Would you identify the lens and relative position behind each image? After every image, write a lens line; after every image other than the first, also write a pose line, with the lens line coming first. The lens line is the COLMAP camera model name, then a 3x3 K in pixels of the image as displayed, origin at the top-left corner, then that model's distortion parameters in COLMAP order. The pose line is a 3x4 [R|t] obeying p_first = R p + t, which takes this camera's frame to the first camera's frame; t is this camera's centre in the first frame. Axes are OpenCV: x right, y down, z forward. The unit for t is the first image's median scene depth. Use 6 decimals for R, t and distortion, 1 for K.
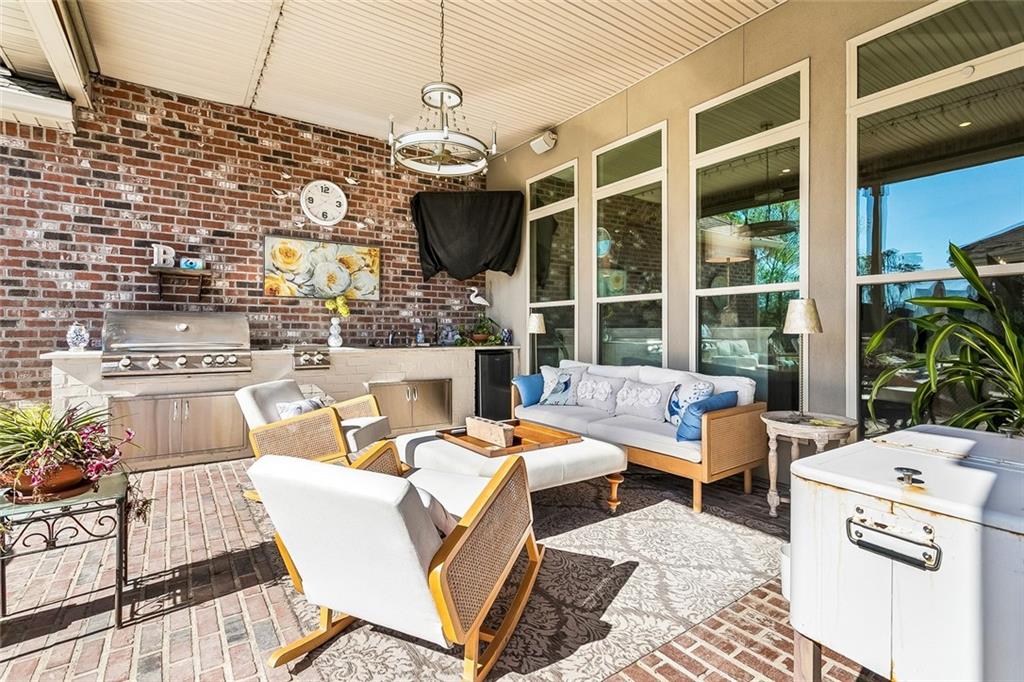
lens RADIAL K [[490.6, 0, 515.8], [0, 490.6, 338.1], [0, 0, 1]] dist [-0.006665, 0.001069]
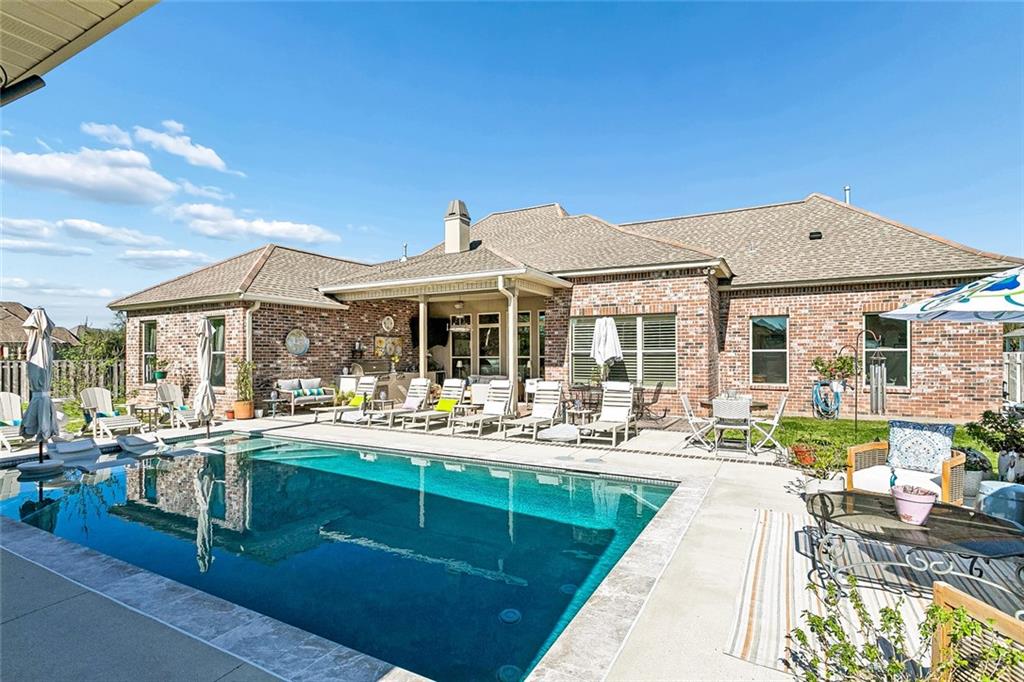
lens RADIAL K [[490.6, 0, 515.2], [0, 490.6, 349.2], [0, 0, 1]] dist [-0.006665, 0.001069]
pose [[0.900257, 0.007510, 0.435294, -1.051463], [-0.000825, 0.999879, -0.015546, -0.083653], [-0.435358, 0.013636, 0.900154, -2.106945]]
